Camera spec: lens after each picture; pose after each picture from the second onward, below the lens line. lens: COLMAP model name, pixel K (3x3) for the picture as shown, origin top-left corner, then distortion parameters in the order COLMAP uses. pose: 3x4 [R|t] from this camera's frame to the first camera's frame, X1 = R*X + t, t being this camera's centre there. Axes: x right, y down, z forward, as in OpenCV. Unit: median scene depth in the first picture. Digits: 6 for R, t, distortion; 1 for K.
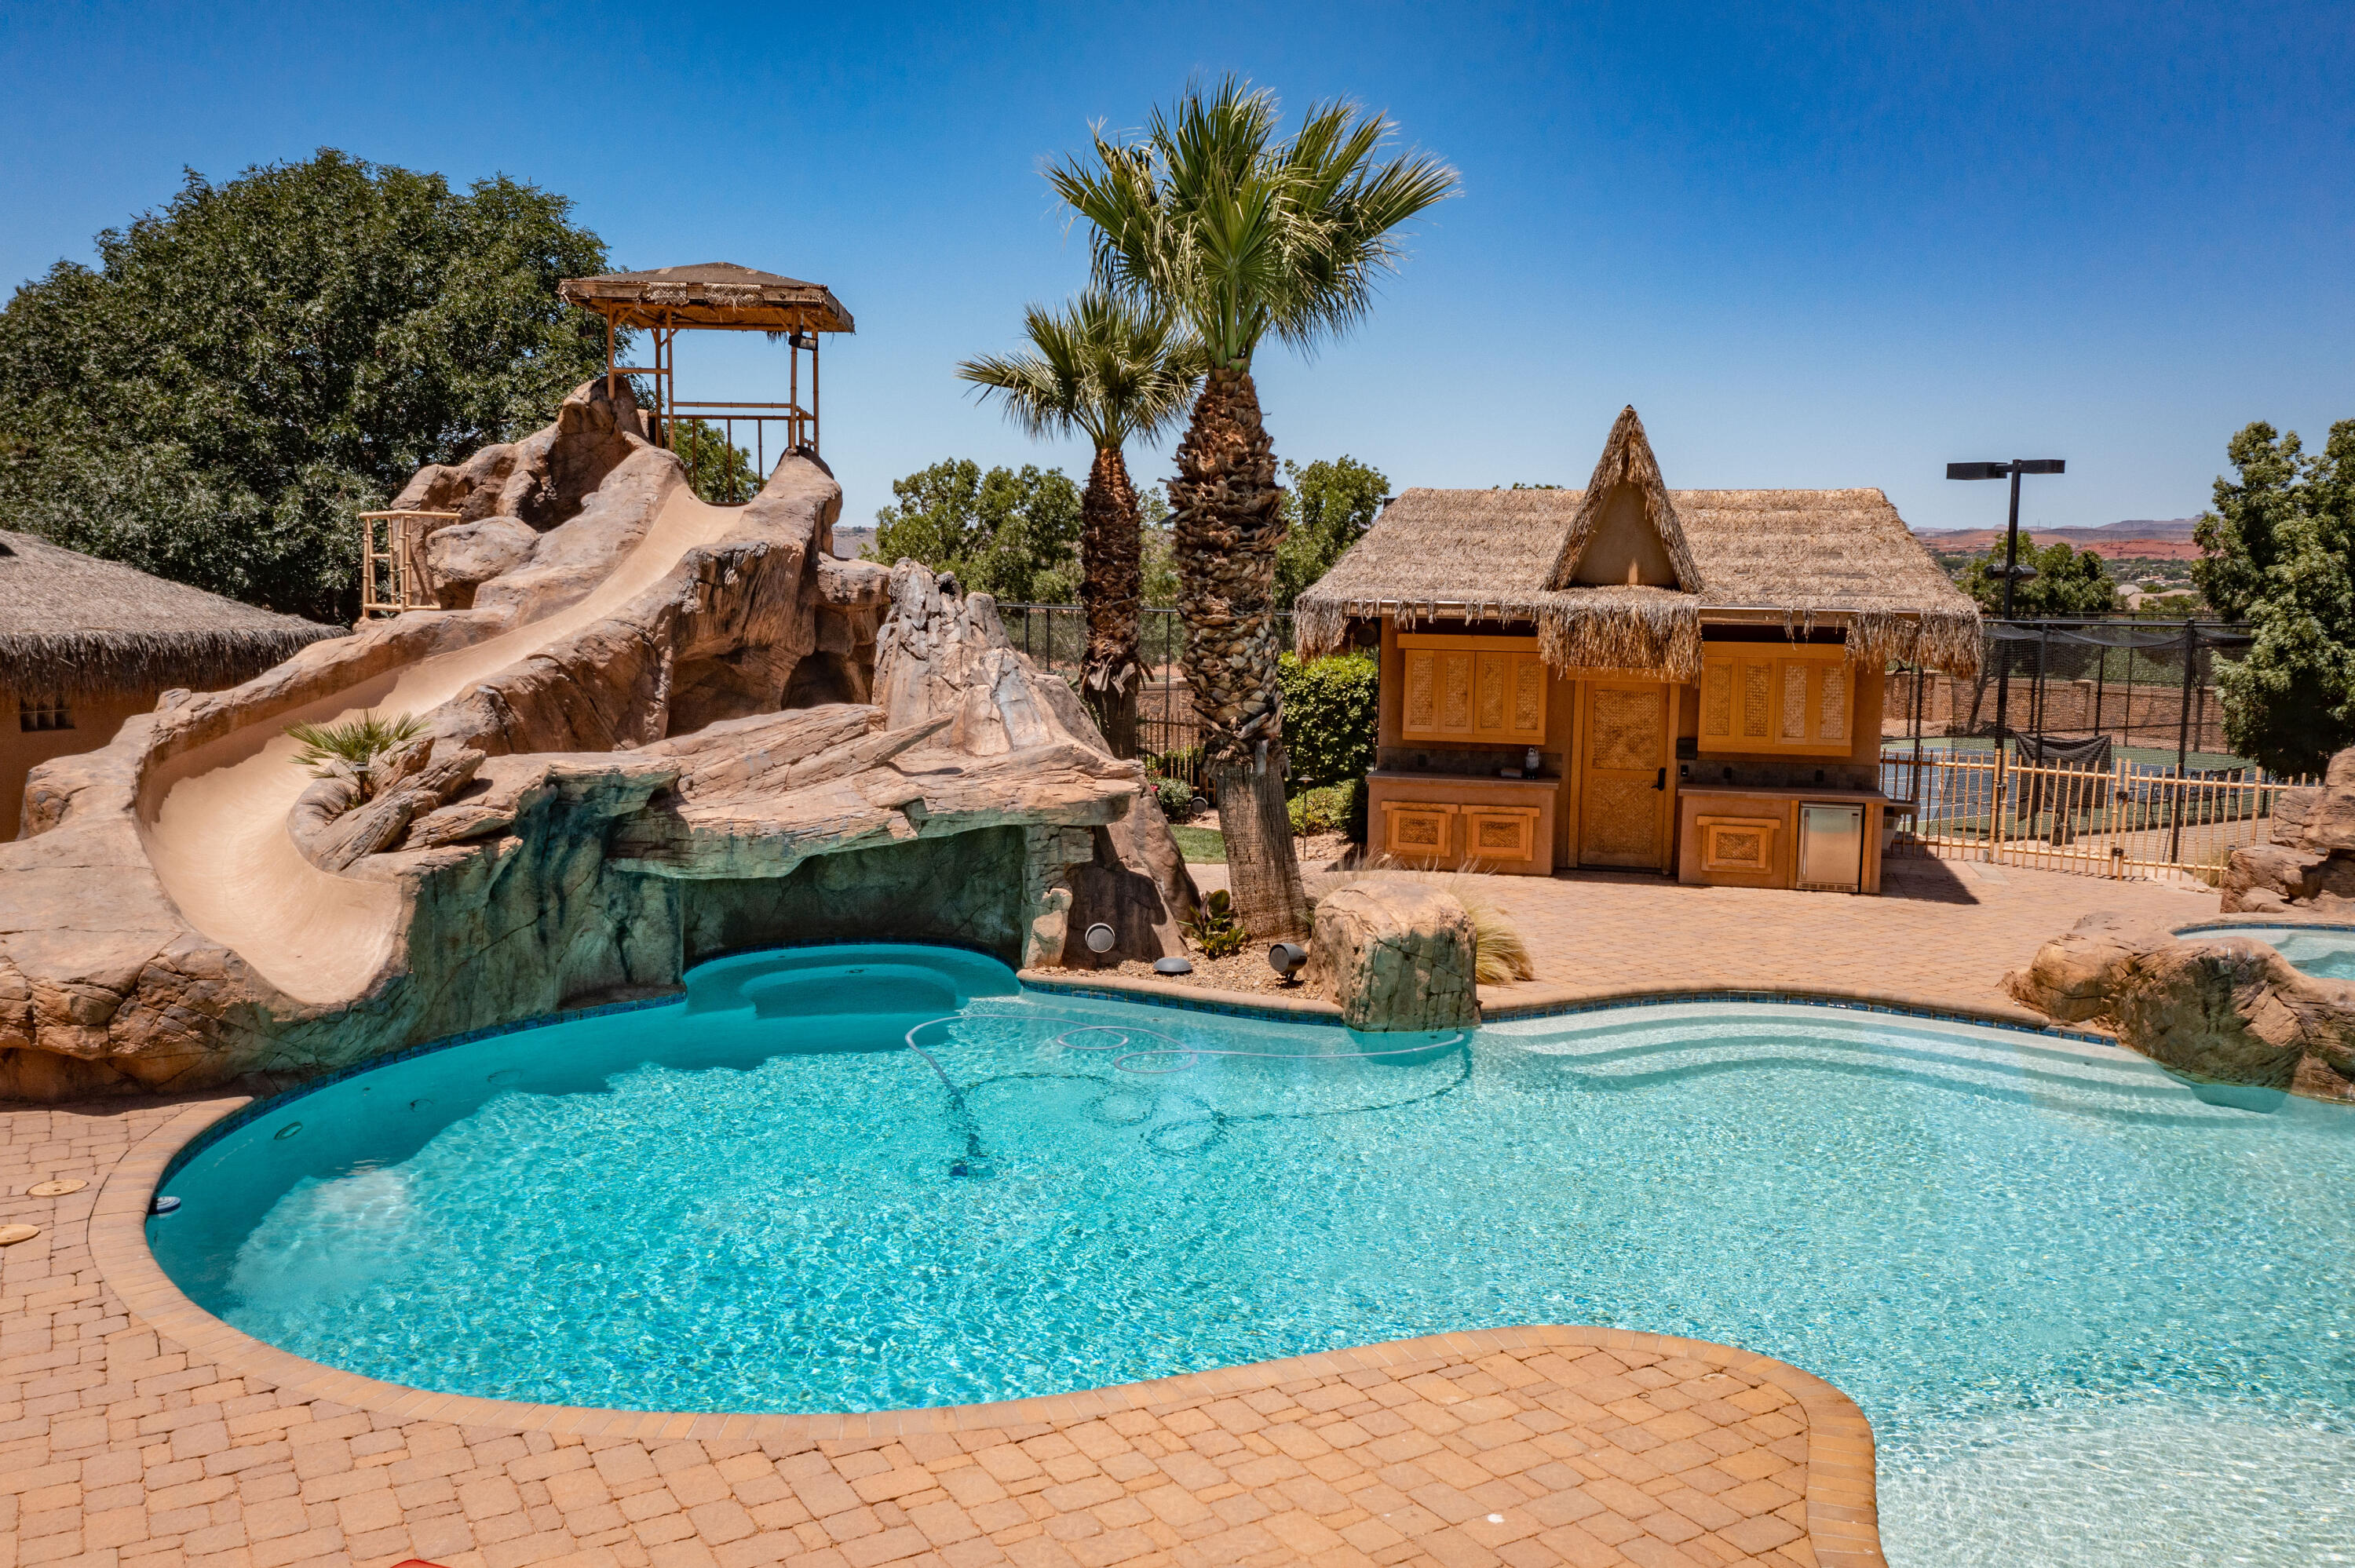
lens RADIAL K [[1842.7, 0, 1176.5], [0, 1842.7, 763.8], [0, 0, 1]] dist [-0.010337, 0.006999]
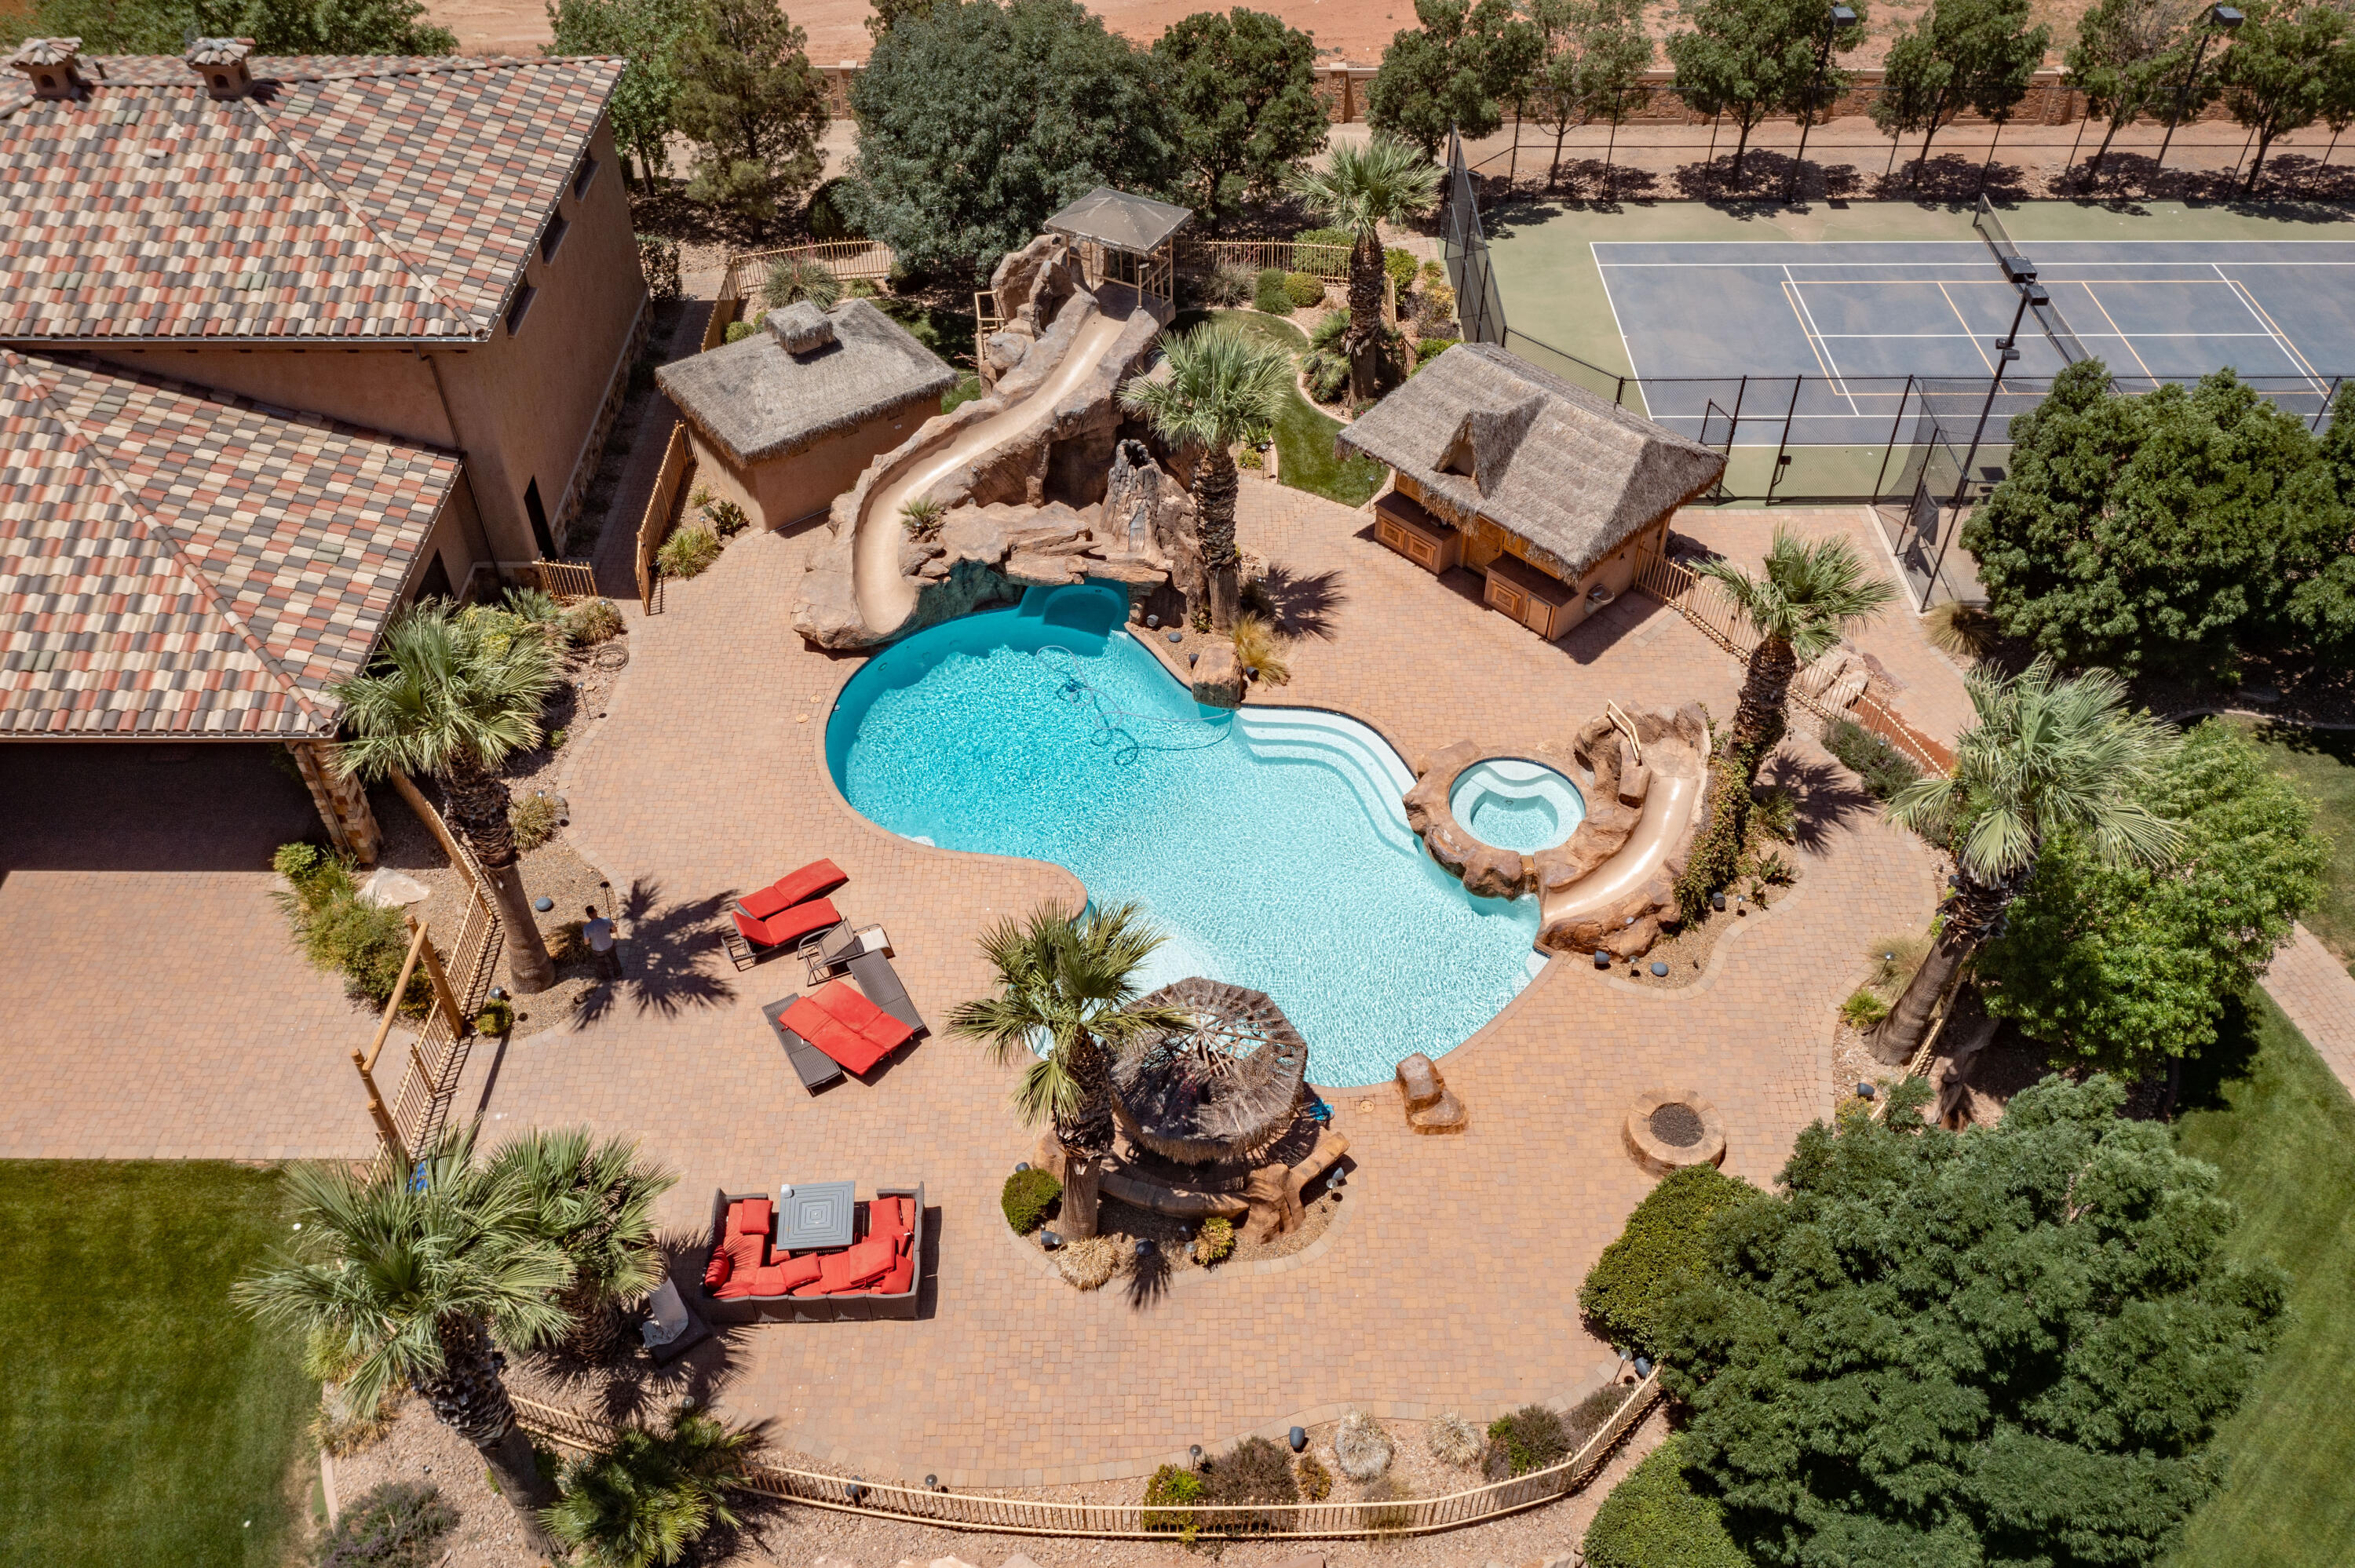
lens RADIAL K [[1842.7, 0, 1176.5], [0, 1842.7, 763.8], [0, 0, 1]] dist [-0.010337, 0.006999]
pose [[0.856954, 0.339120, -0.388107, 1.139363], [-0.032149, 0.786738, 0.616450, -1.444989], [0.514389, -0.515792, 0.685101, -0.991775]]
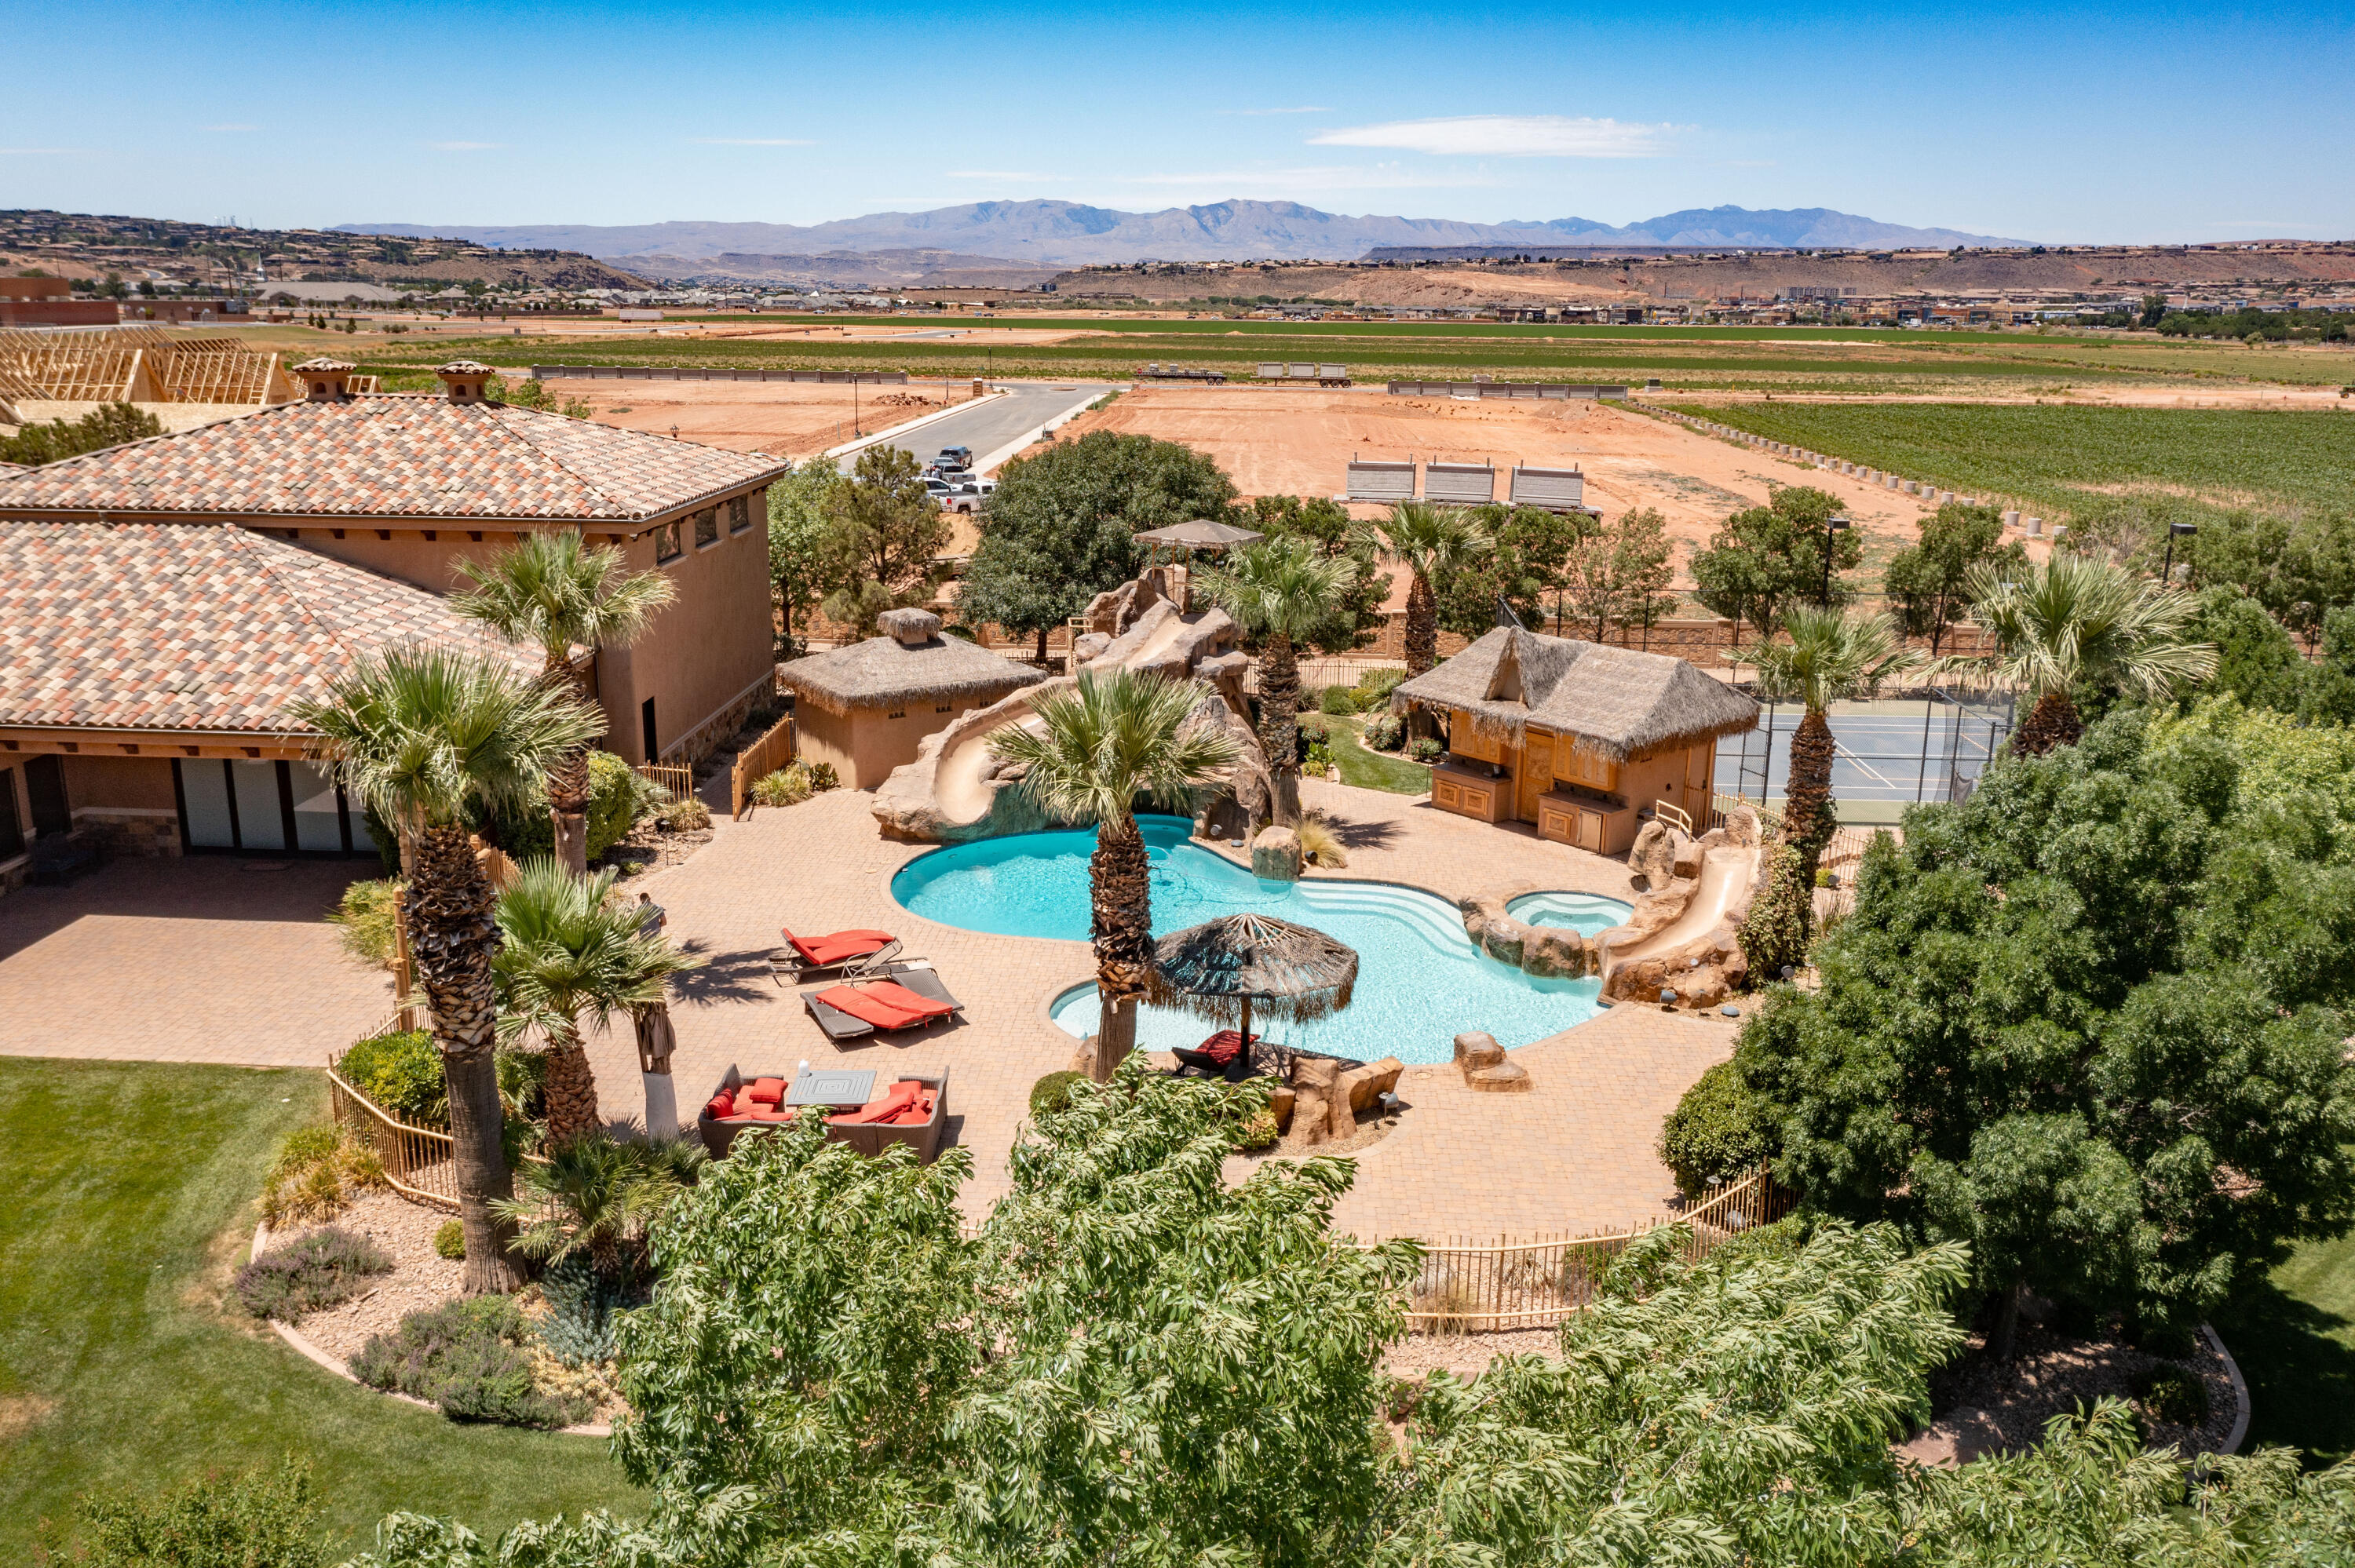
lens RADIAL K [[1842.7, 0, 1176.5], [0, 1842.7, 763.8], [0, 0, 1]] dist [-0.010337, 0.006999]
pose [[0.827198, 0.131224, -0.546373, 1.464301], [-0.050775, 0.985827, 0.159896, -0.463441], [0.559611, -0.104524, 0.822137, -1.385068]]
